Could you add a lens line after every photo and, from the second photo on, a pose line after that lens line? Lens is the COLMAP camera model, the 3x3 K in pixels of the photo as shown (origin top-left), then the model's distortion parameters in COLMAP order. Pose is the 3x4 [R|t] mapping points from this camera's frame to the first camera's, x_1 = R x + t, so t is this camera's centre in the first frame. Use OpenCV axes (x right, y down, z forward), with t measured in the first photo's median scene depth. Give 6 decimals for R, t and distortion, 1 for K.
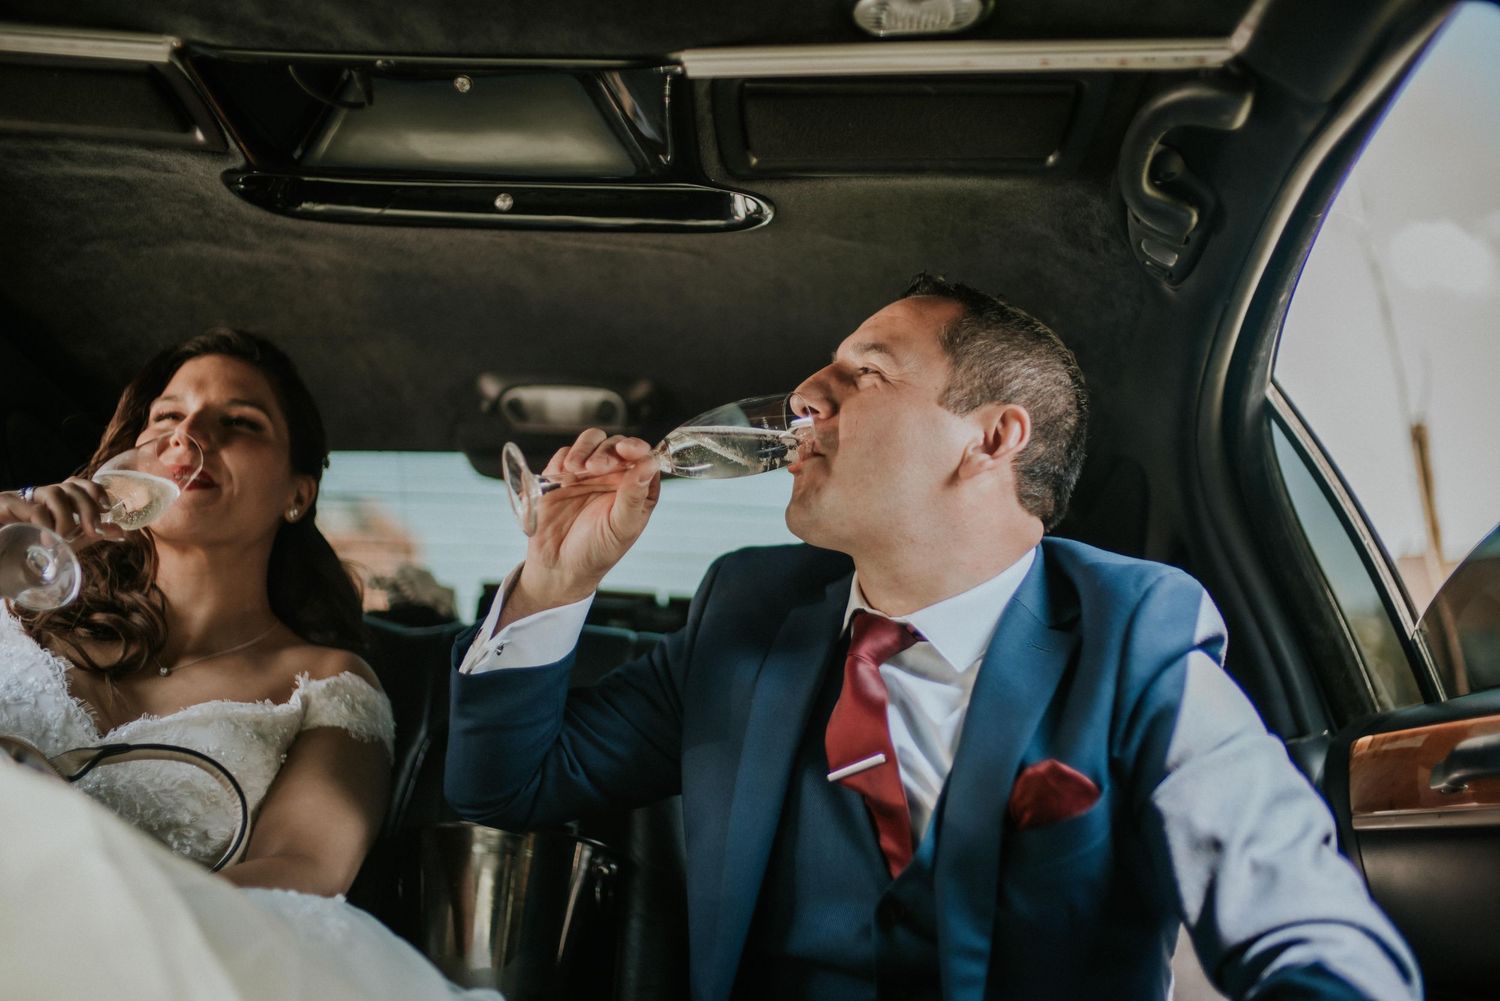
lens RADIAL K [[1572.8, 0, 750.0], [0, 1572.8, 500.5], [0, 0, 1]] dist [-0.048751, -0.008139]
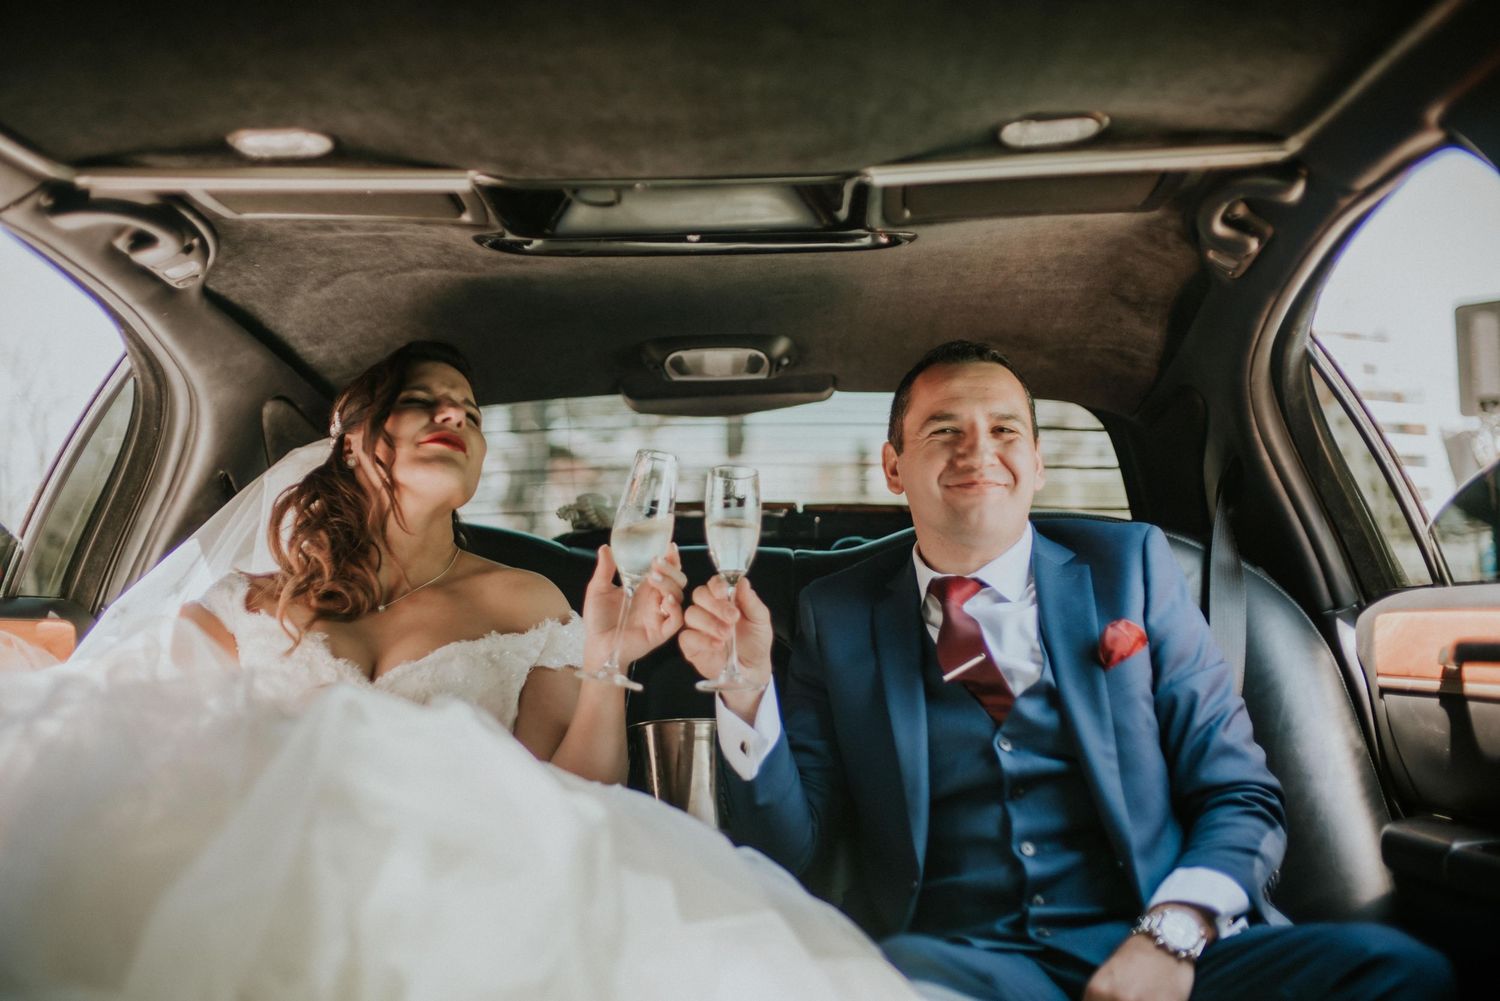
lens RADIAL K [[1572.8, 0, 750.0], [0, 1572.8, 500.5], [0, 0, 1]] dist [-0.048751, -0.008139]
pose [[0.998207, -0.059186, -0.008967, -0.111713], [0.059855, 0.989041, 0.134966, -0.145638], [0.000881, -0.135261, 0.990810, -0.258489]]
